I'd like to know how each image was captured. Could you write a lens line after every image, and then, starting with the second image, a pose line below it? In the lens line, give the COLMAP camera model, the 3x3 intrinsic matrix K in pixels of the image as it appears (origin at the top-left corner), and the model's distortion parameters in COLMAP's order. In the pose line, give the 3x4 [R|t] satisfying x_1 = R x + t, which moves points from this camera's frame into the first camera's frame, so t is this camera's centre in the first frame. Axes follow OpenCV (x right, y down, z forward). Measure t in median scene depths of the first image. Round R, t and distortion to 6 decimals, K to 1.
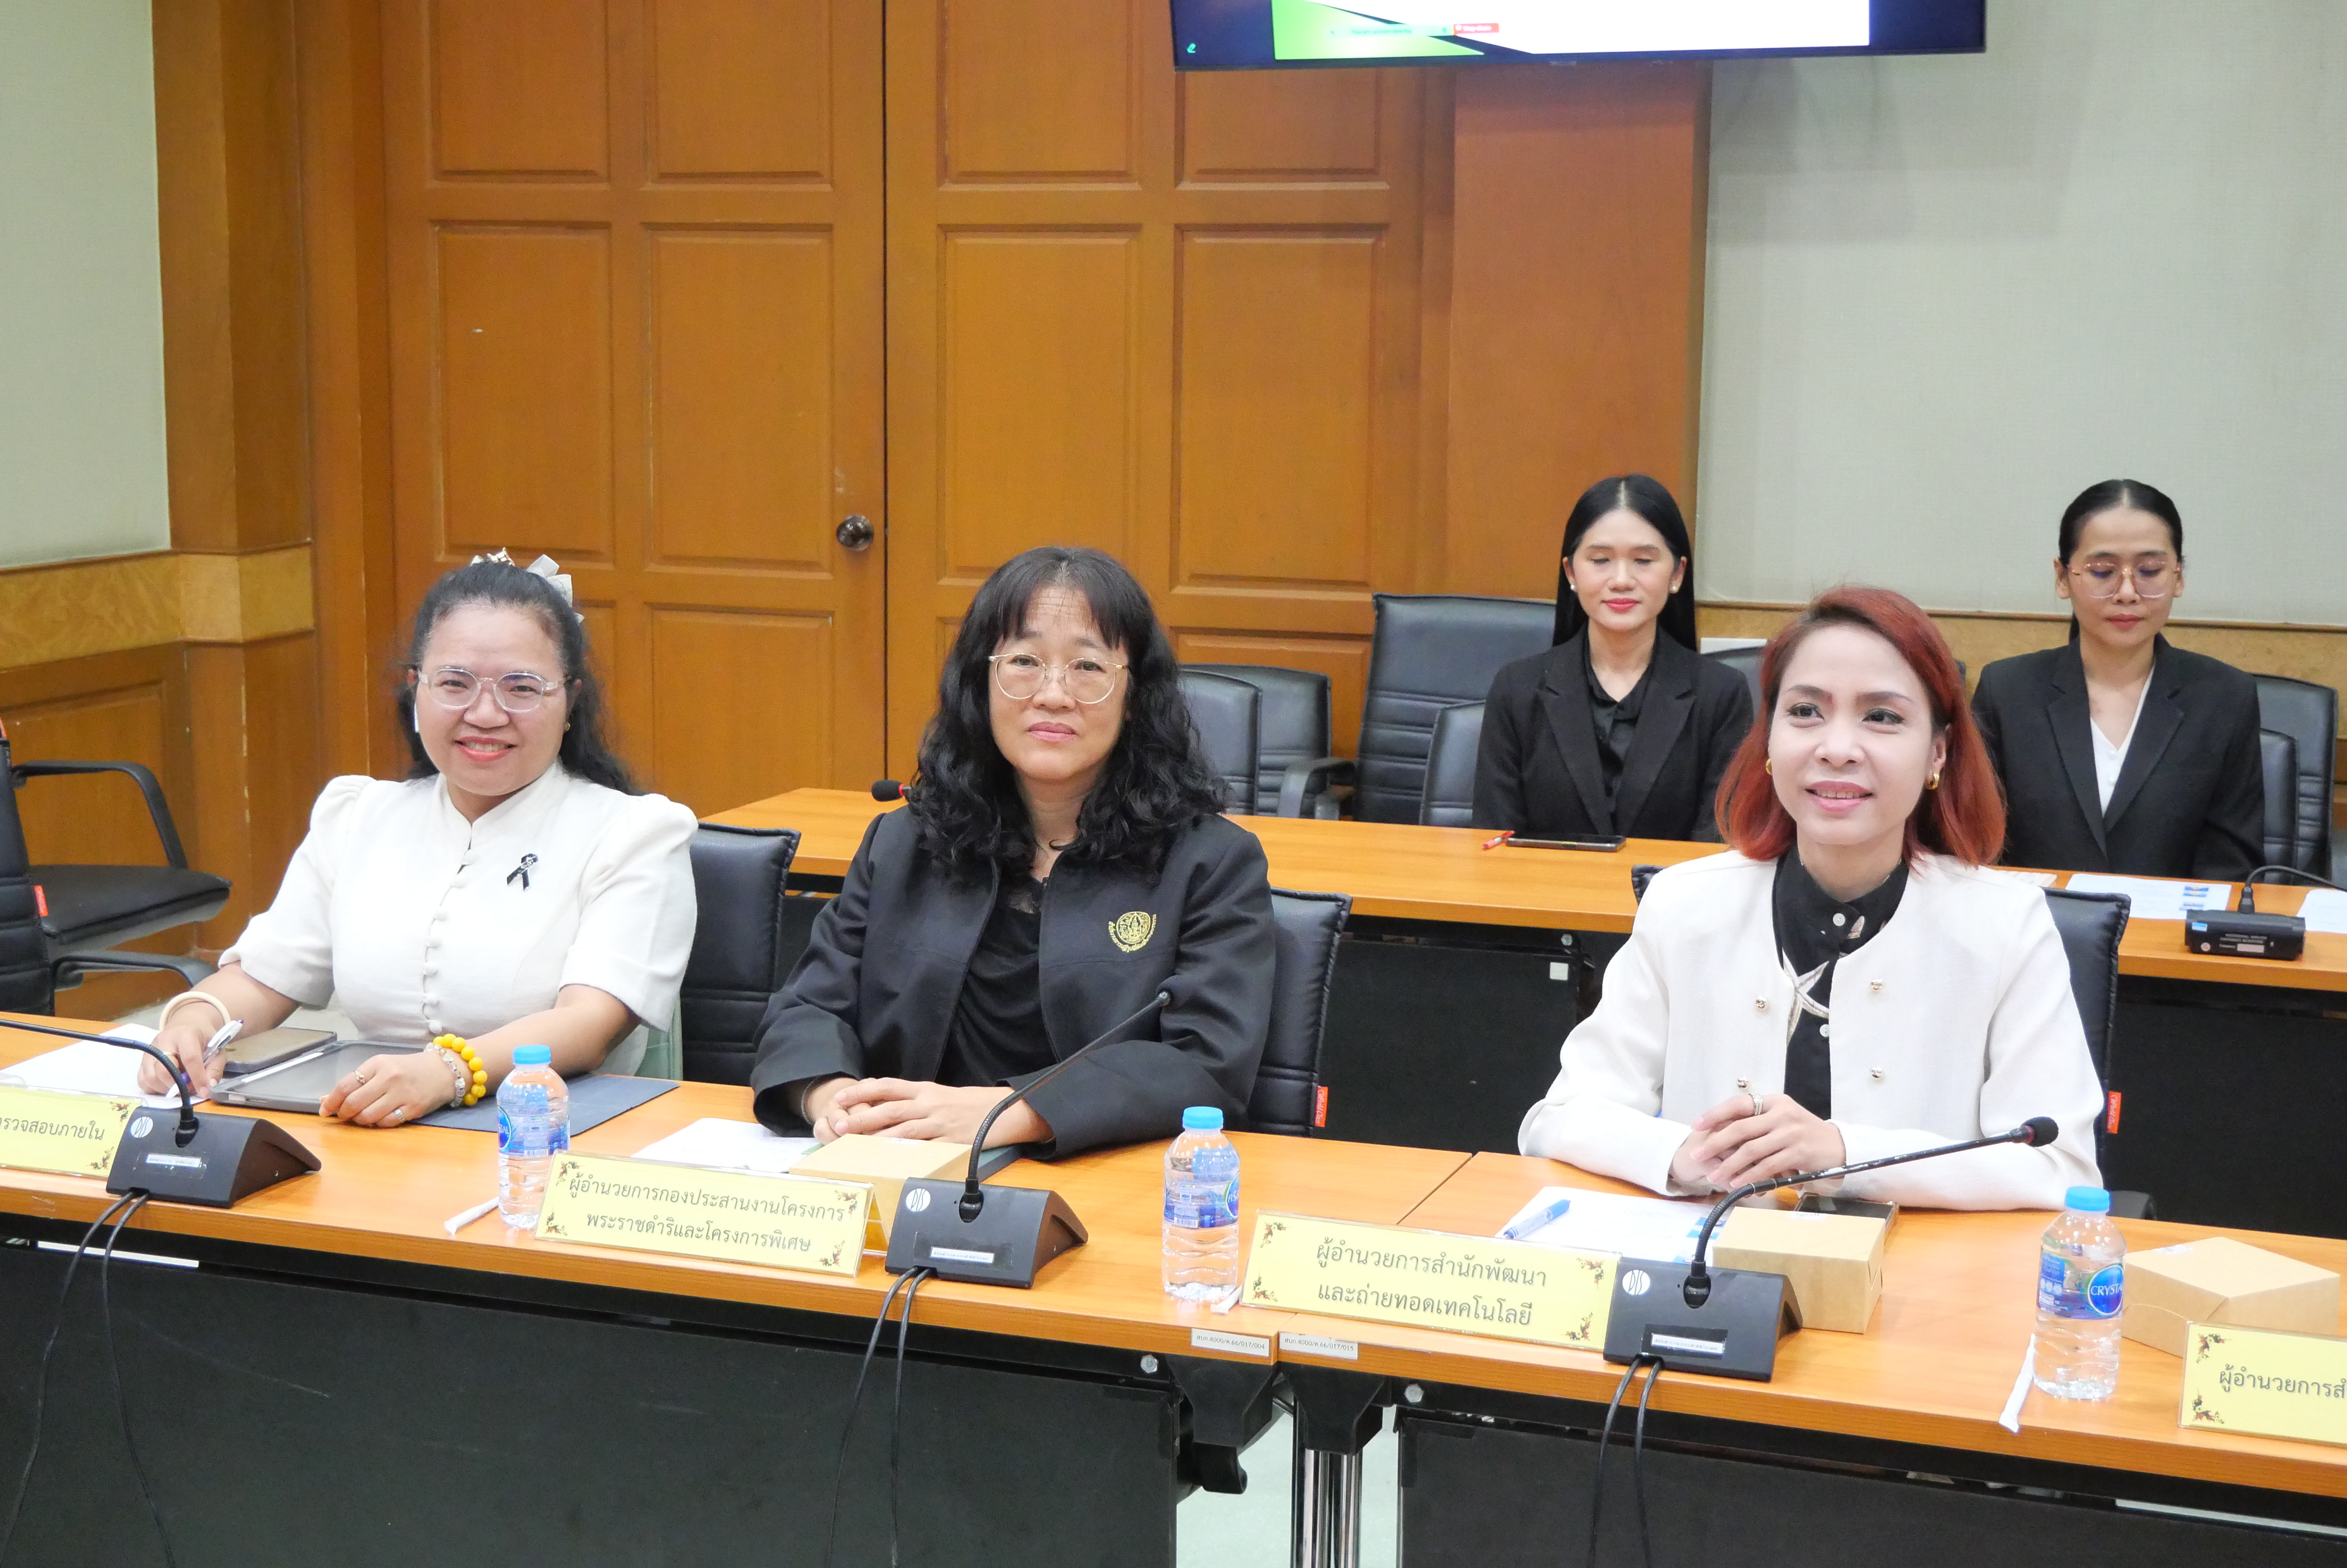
lens RADIAL K [[3530.1, 0, 1173.3], [0, 3530.1, 785.9], [0, 0, 1]] dist [0.061441, -0.015660]
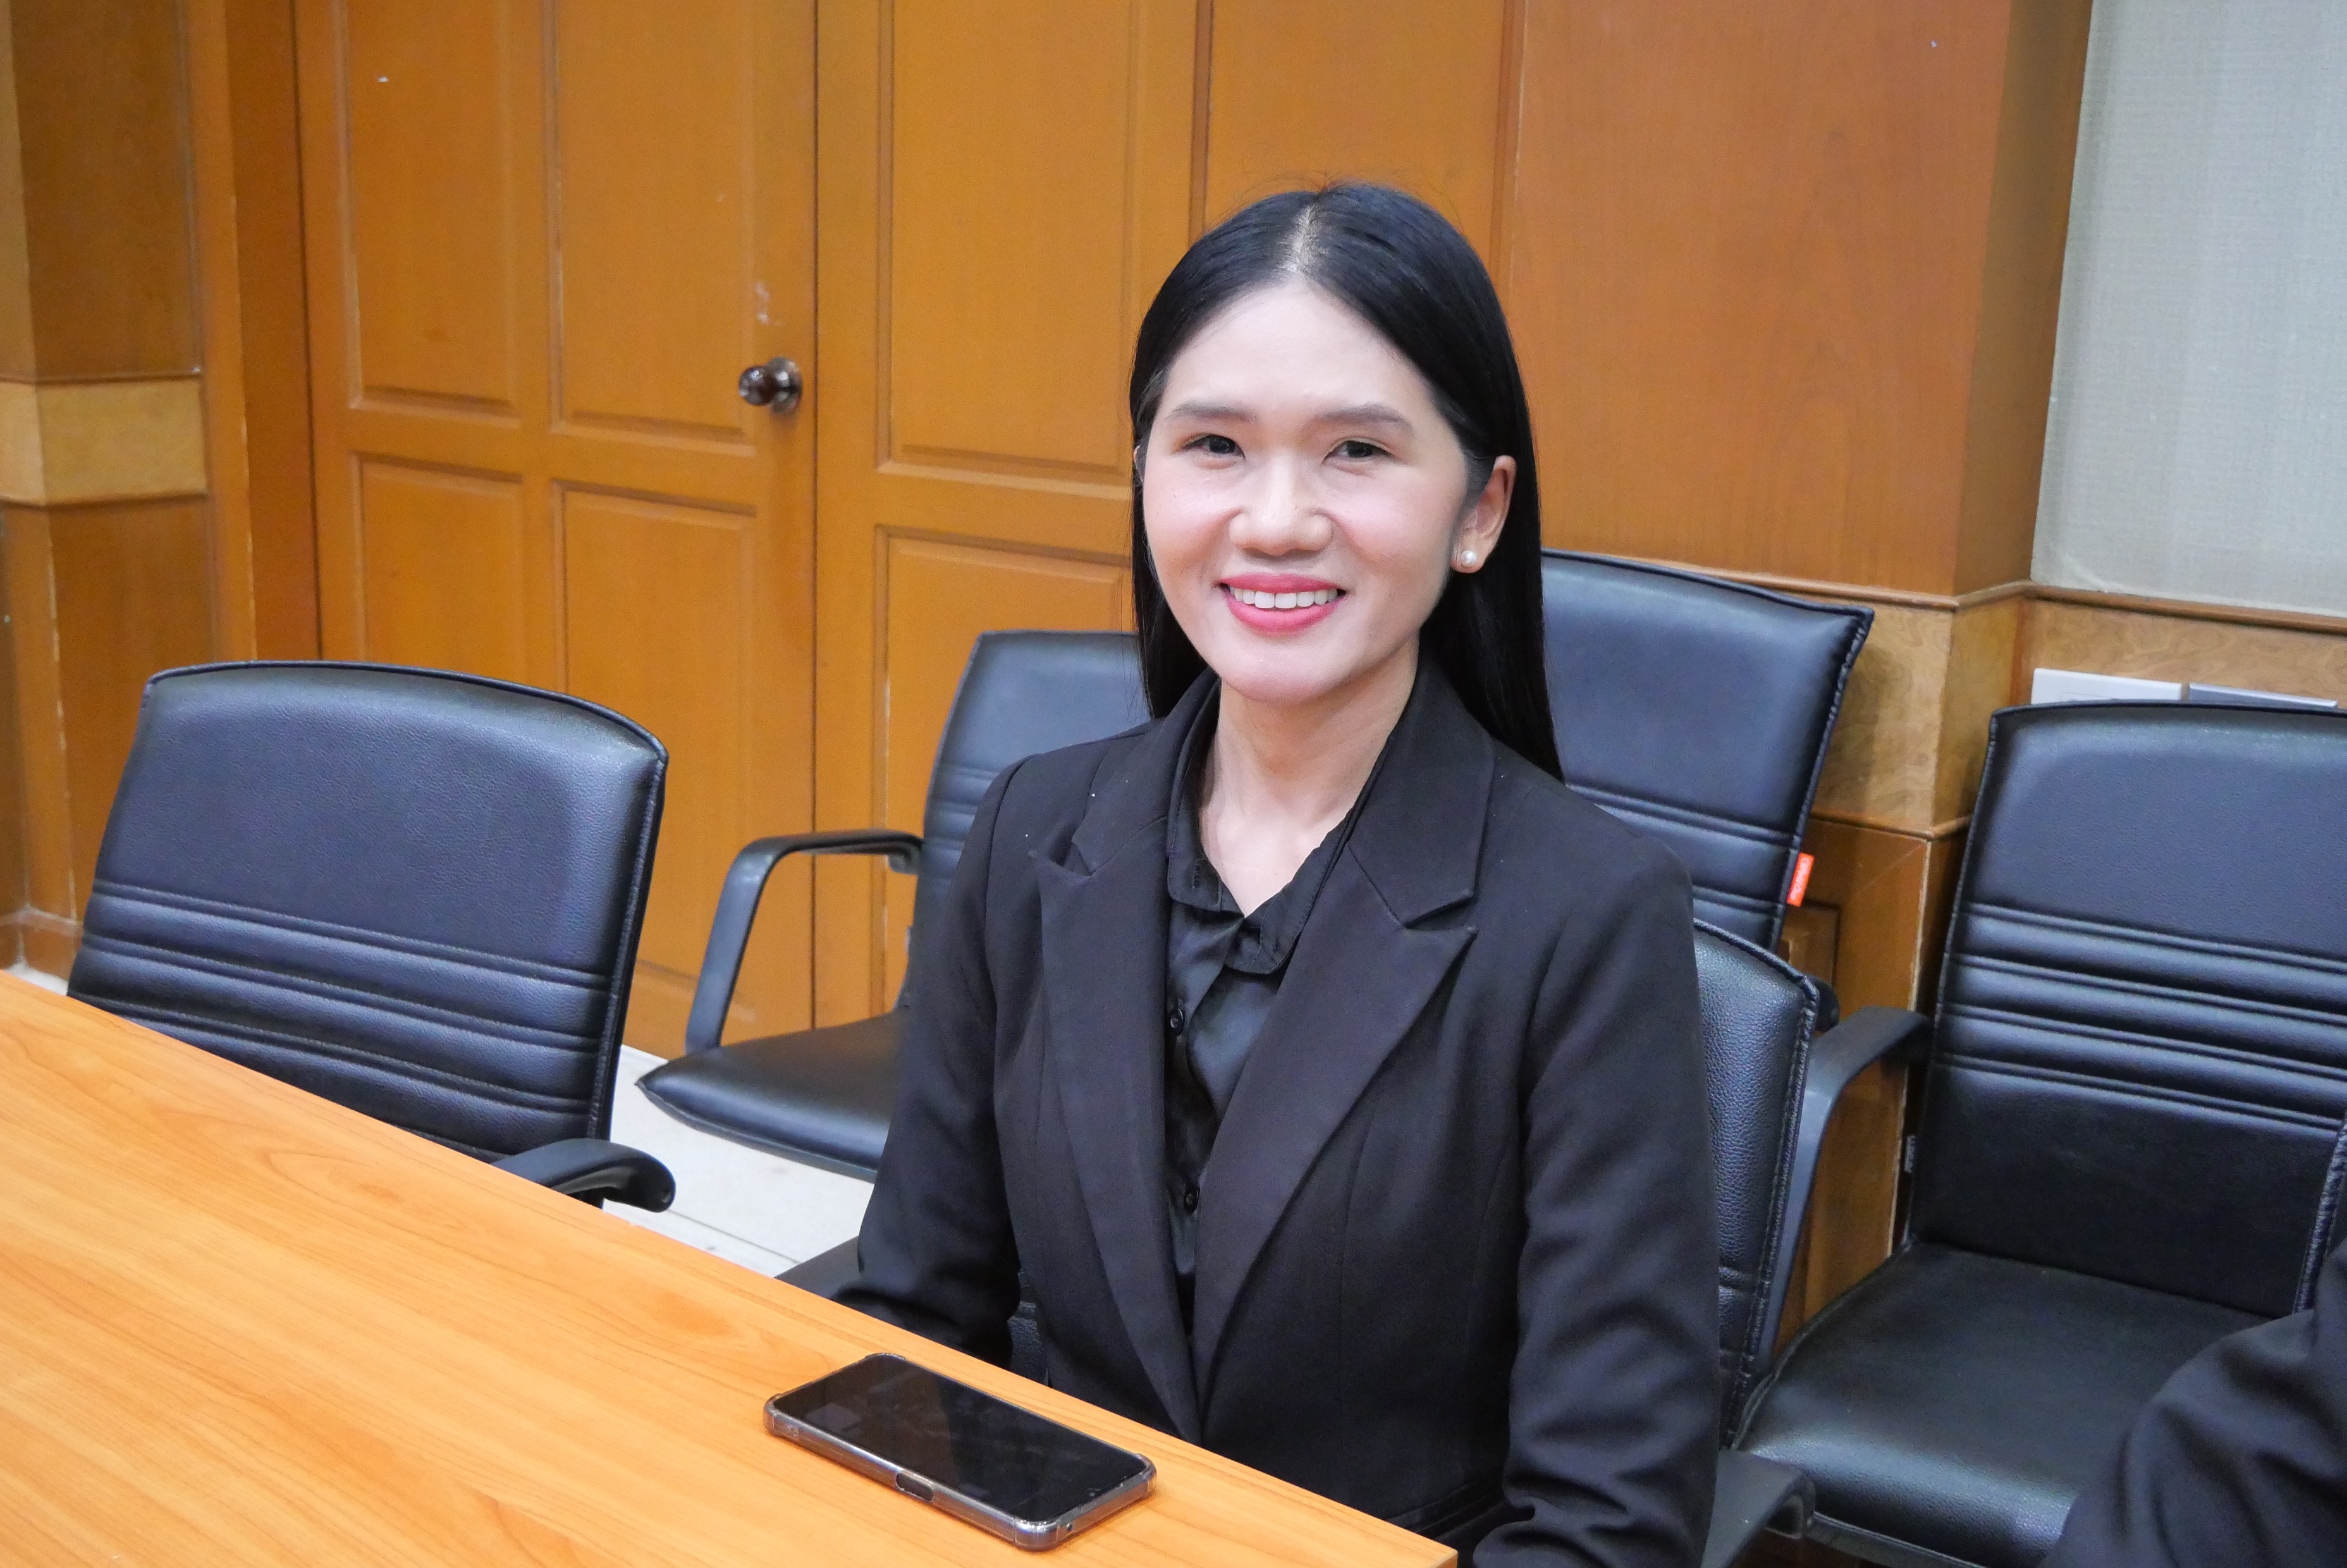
lens RADIAL K [[2658.8, 0, 1132.3], [0, 2658.8, 791.2], [0, 0, 1]] dist [-0.026443, -0.022758]
pose [[0.932703, 0.095405, -0.347796, 0.224085], [-0.075735, 0.994685, 0.069752, -0.057517], [0.352603, -0.038718, 0.934972, 0.886832]]
